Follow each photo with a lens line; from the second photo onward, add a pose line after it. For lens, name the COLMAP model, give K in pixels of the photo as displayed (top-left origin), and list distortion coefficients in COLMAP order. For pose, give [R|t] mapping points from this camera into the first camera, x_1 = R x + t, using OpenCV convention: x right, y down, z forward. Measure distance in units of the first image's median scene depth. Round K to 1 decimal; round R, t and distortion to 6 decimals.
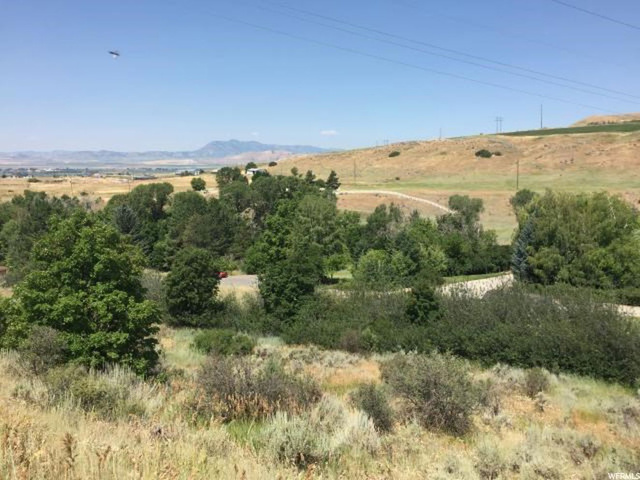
lens RADIAL K [[538.3, 0, 320.0], [0, 538.3, 240.0], [0, 0, 1]] dist [0.056665, -0.082839]
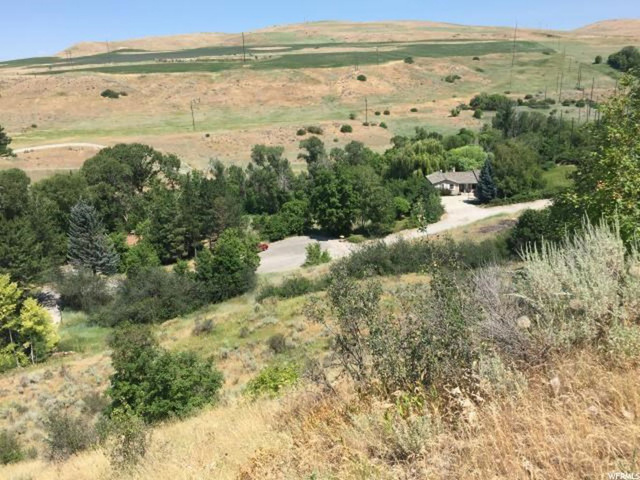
lens RADIAL K [[538.3, 0, 320.0], [0, 538.3, 240.0], [0, 0, 1]] dist [0.056665, -0.082839]
pose [[0.599414, -0.238233, 0.764165, -0.297229], [0.132299, 0.971038, 0.198951, -0.047611], [-0.789430, -0.018155, 0.613572, 0.082031]]
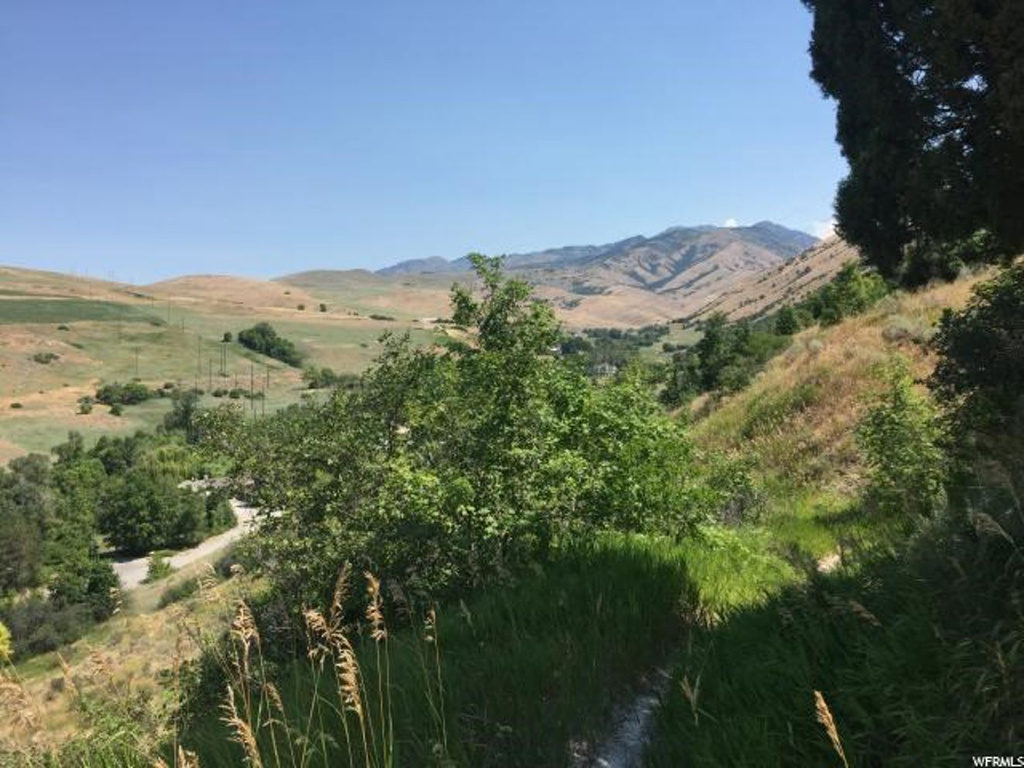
lens RADIAL K [[861.2, 0, 512.0], [0, 861.2, 384.0], [0, 0, 1]] dist [0.056665, -0.082839]
pose [[-0.178559, -0.044362, 0.982929, -0.586915], [0.122693, 0.990182, 0.066978, -0.089791], [-0.976250, 0.132558, -0.171363, 0.157614]]
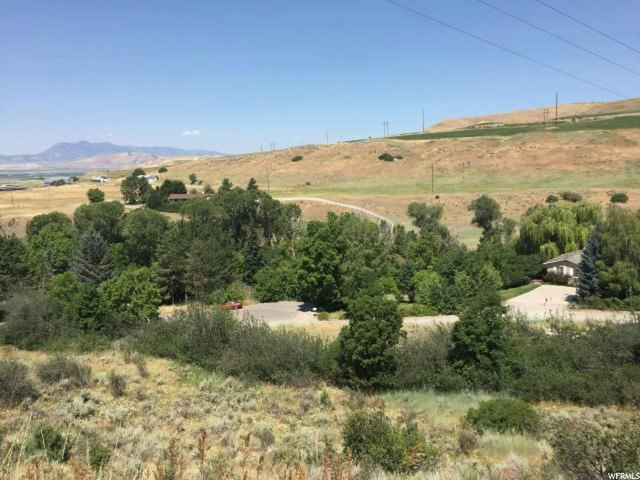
lens RADIAL K [[538.3, 0, 320.0], [0, 538.3, 240.0], [0, 0, 1]] dist [0.056665, -0.082839]
pose [[0.968428, -0.051984, 0.243811, -0.083039], [0.052296, 0.998618, 0.005199, -0.013616], [-0.243745, 0.007716, 0.969809, 0.028943]]
